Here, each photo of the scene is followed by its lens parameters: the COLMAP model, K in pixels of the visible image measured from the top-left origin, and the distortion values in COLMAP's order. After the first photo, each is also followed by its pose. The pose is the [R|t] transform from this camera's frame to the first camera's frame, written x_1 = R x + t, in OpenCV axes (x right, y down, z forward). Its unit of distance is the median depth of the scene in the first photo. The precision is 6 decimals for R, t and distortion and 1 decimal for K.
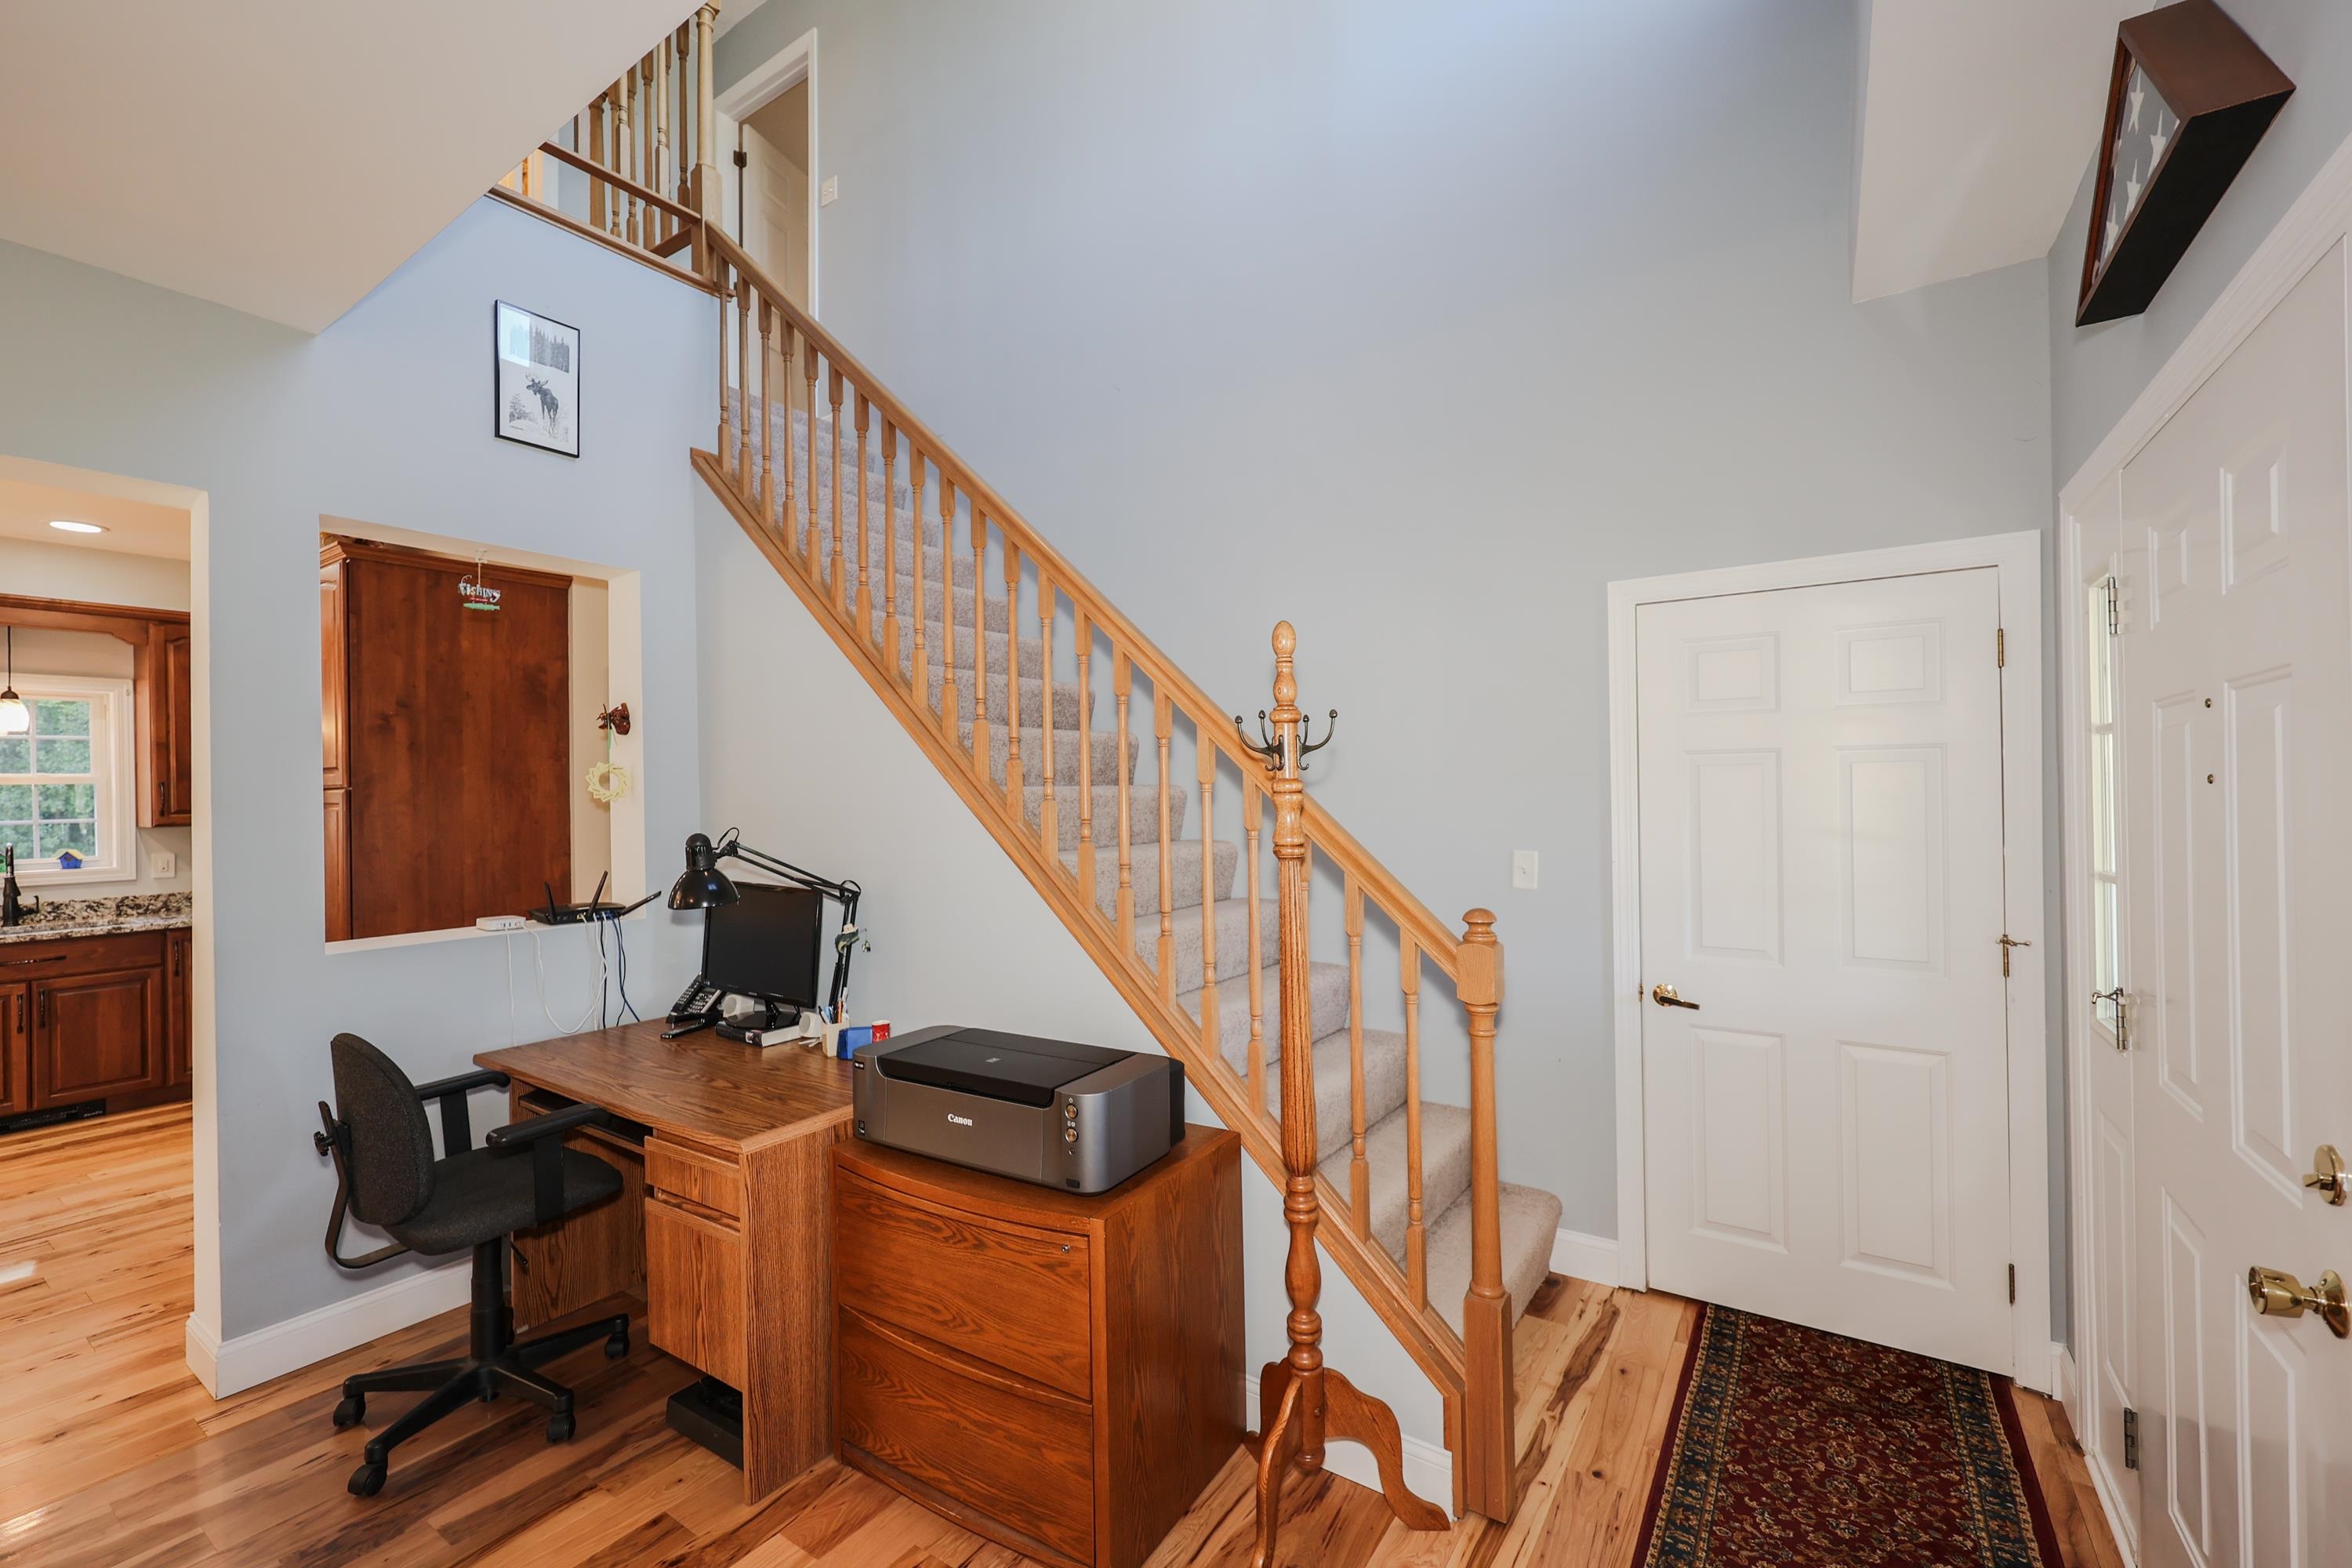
lens RADIAL K [[986.7, 0, 1159.6], [0, 986.7, 800.7], [0, 0, 1]] dist [-0.001708, 0.002035]
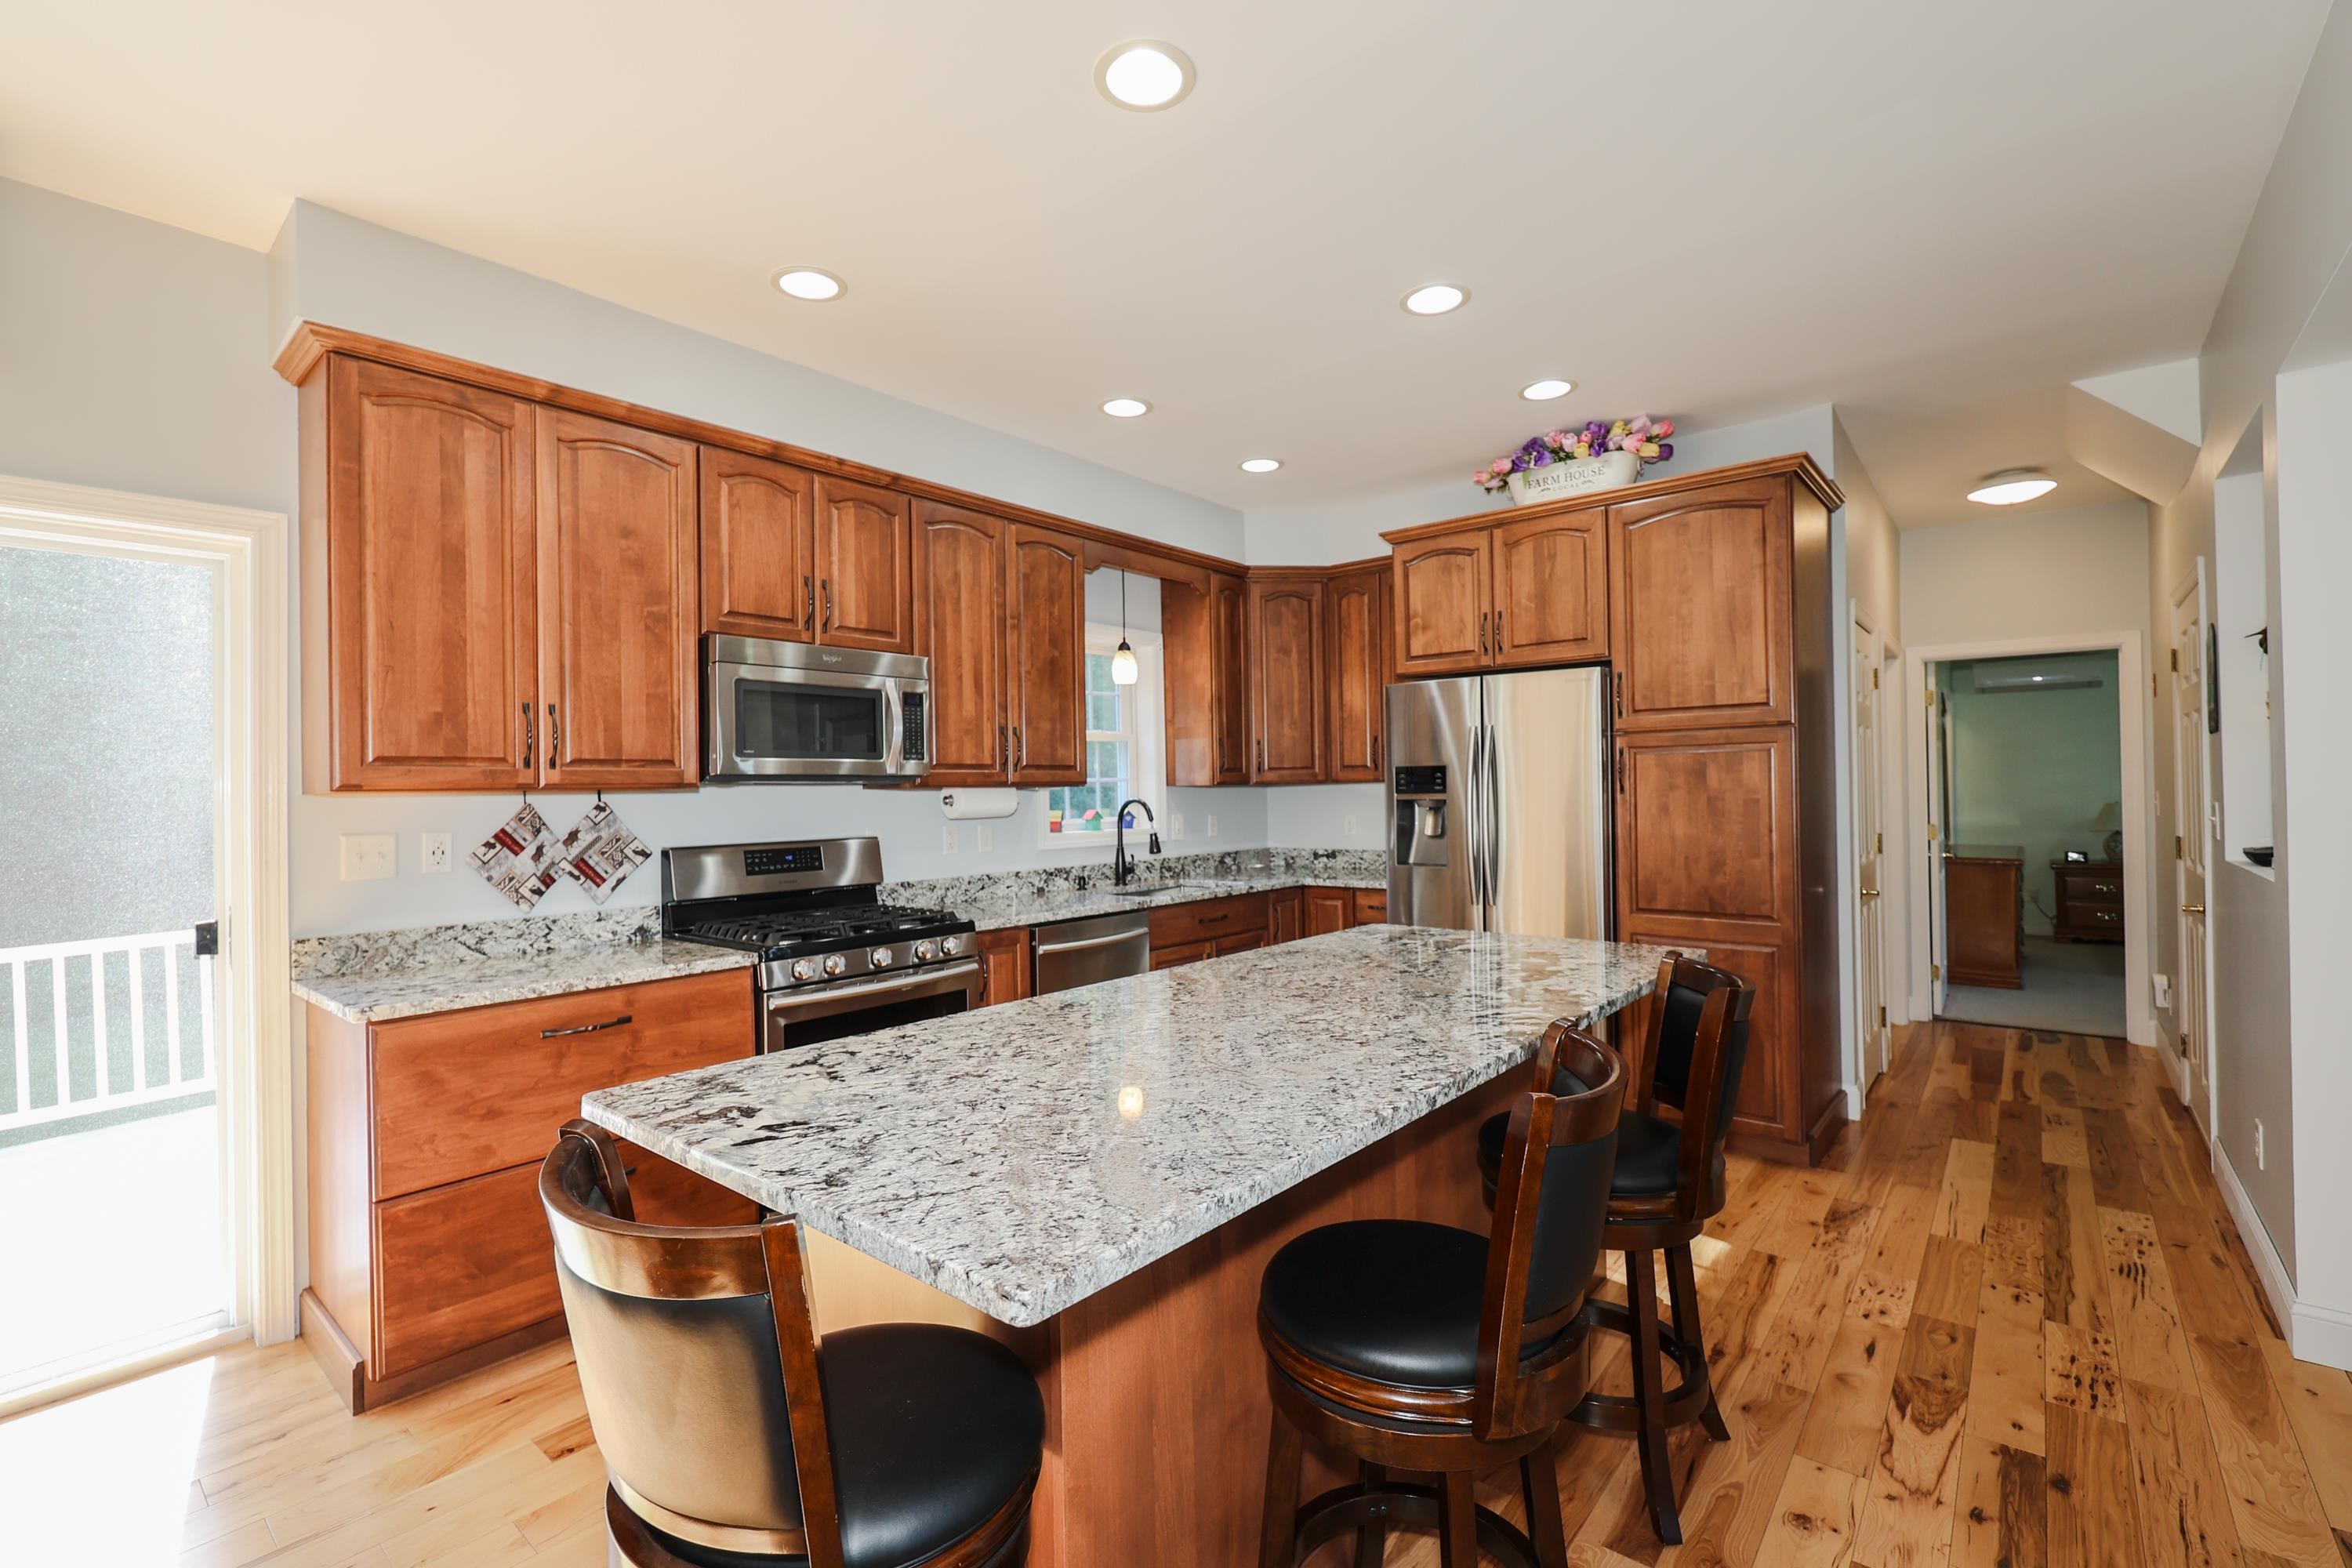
lens RADIAL K [[1037.0, 0, 1168.0], [0, 1037.0, 781.5], [0, 0, 1]] dist [-0.002758, 0.002301]
pose [[0.995420, -0.010306, -0.095042, -1.069886], [0.009757, 0.999933, -0.006239, 0.032980], [0.095100, 0.005283, 0.995454, -0.010970]]
